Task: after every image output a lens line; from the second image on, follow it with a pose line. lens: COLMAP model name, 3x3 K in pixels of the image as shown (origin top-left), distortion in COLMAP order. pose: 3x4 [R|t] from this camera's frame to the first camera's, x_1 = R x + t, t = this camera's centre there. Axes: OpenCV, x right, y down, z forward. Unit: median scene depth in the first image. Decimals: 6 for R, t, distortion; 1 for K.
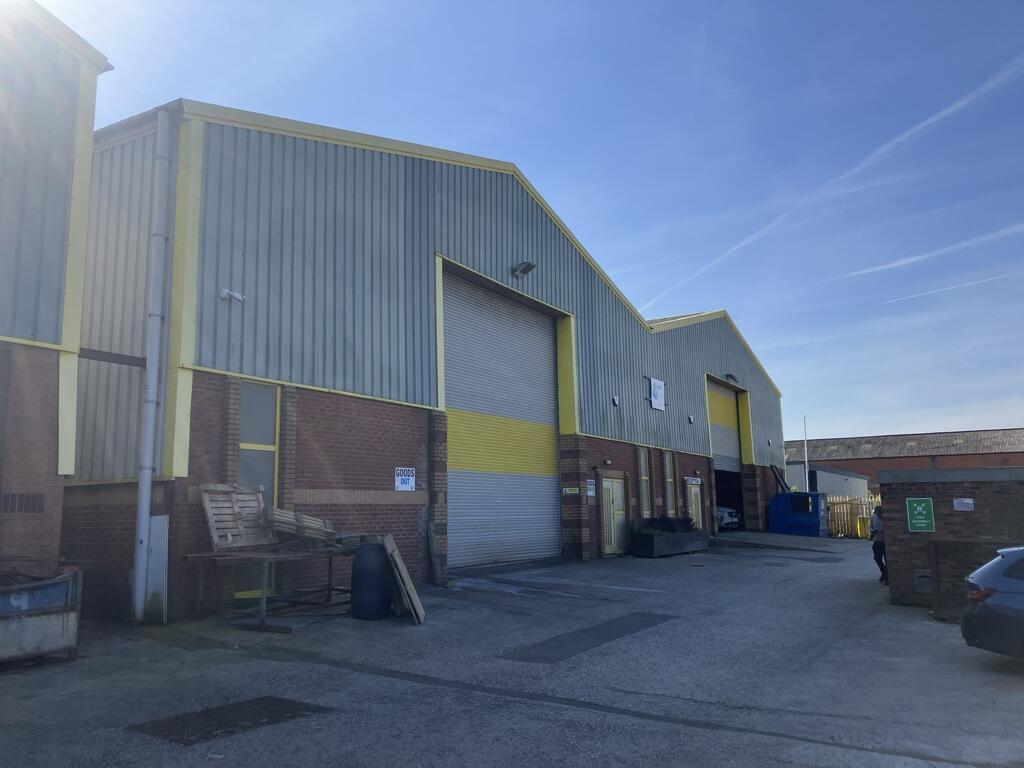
lens RADIAL K [[834.4, 0, 498.4], [0, 834.4, 384.9], [0, 0, 1]] dist [0.067664, -0.112833]
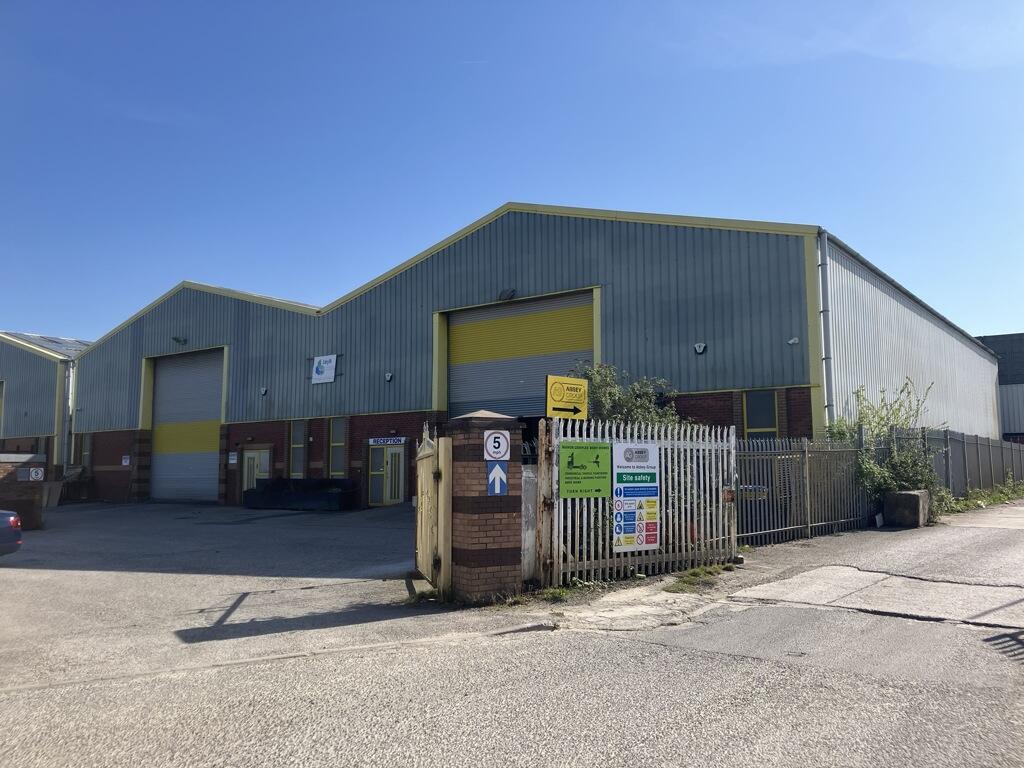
lens RADIAL K [[834.4, 0, 498.4], [0, 834.4, 384.9], [0, 0, 1]] dist [0.067664, -0.112833]
pose [[-0.152452, -0.097783, -0.983462, 1.402001], [0.149138, 0.981422, -0.120699, 0.225817], [0.976993, -0.165072, -0.135037, 1.539573]]
